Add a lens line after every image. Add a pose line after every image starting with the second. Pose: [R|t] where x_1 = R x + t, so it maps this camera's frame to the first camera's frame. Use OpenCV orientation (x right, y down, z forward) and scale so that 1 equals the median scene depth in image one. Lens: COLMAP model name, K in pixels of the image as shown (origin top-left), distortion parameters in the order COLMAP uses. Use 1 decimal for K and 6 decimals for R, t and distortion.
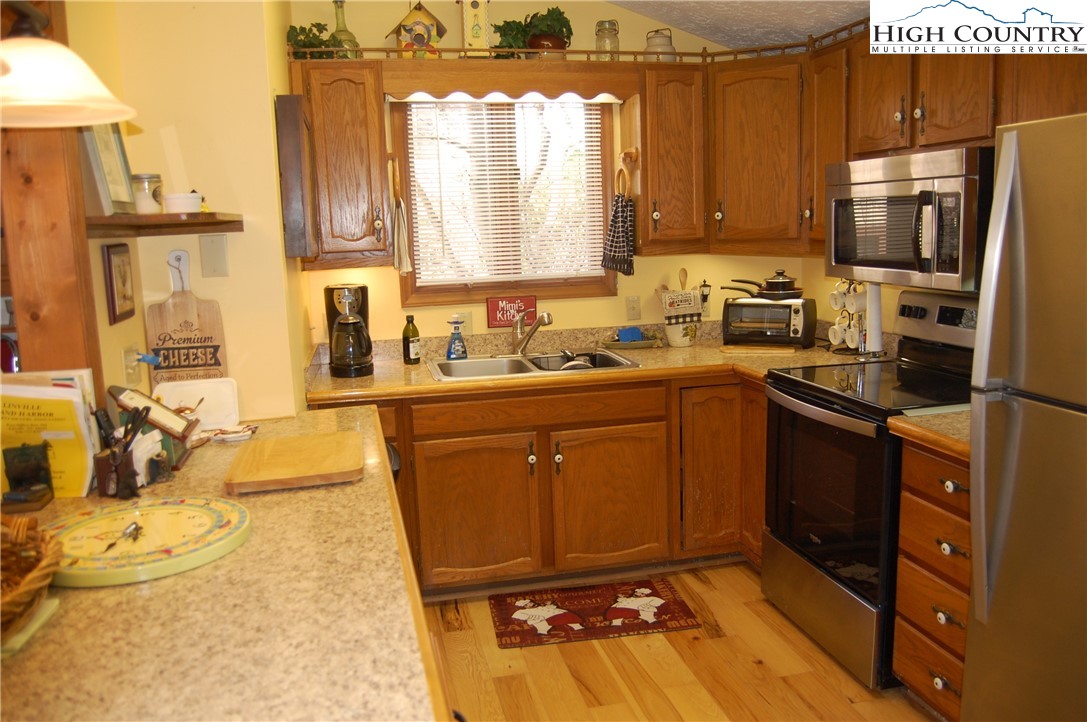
lens RADIAL K [[841.9, 0, 543.5], [0, 841.9, 361.0], [0, 0, 1]] dist [-0.079438, 0.001078]
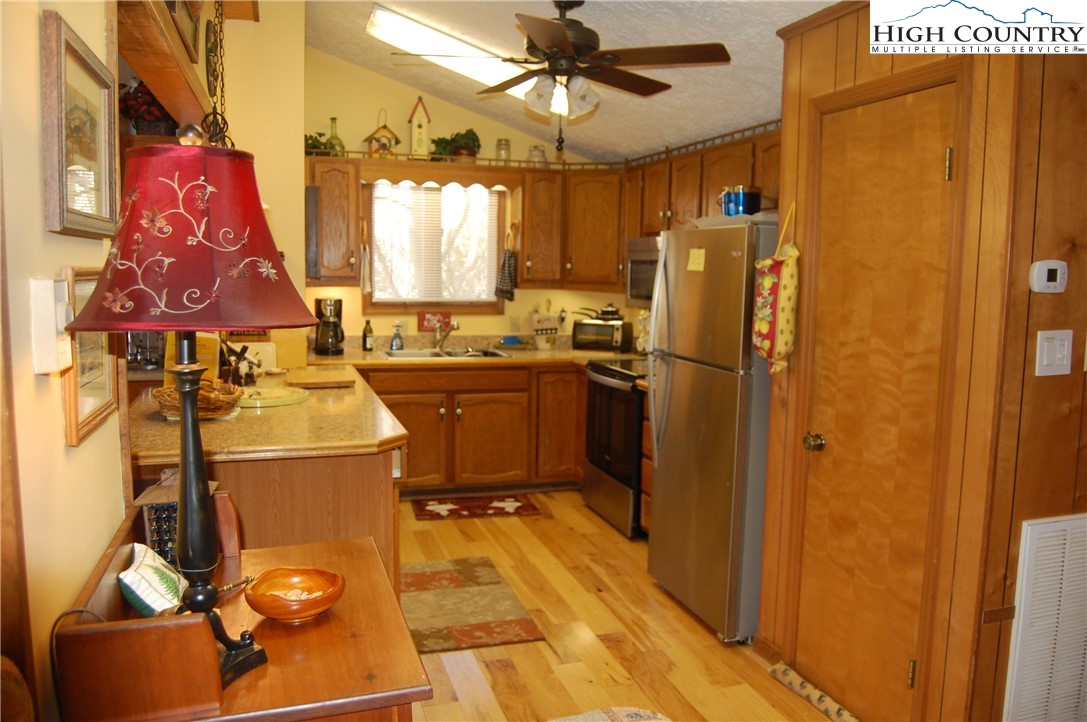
lens RADIAL K [[841.9, 0, 543.5], [0, 841.9, 361.0], [0, 0, 1]] dist [-0.079438, 0.001078]
pose [[0.995311, 0.042798, 0.086748, 0.033347], [-0.038544, 0.997998, -0.050145, 0.089484], [-0.088721, 0.046566, 0.994967, -0.583694]]
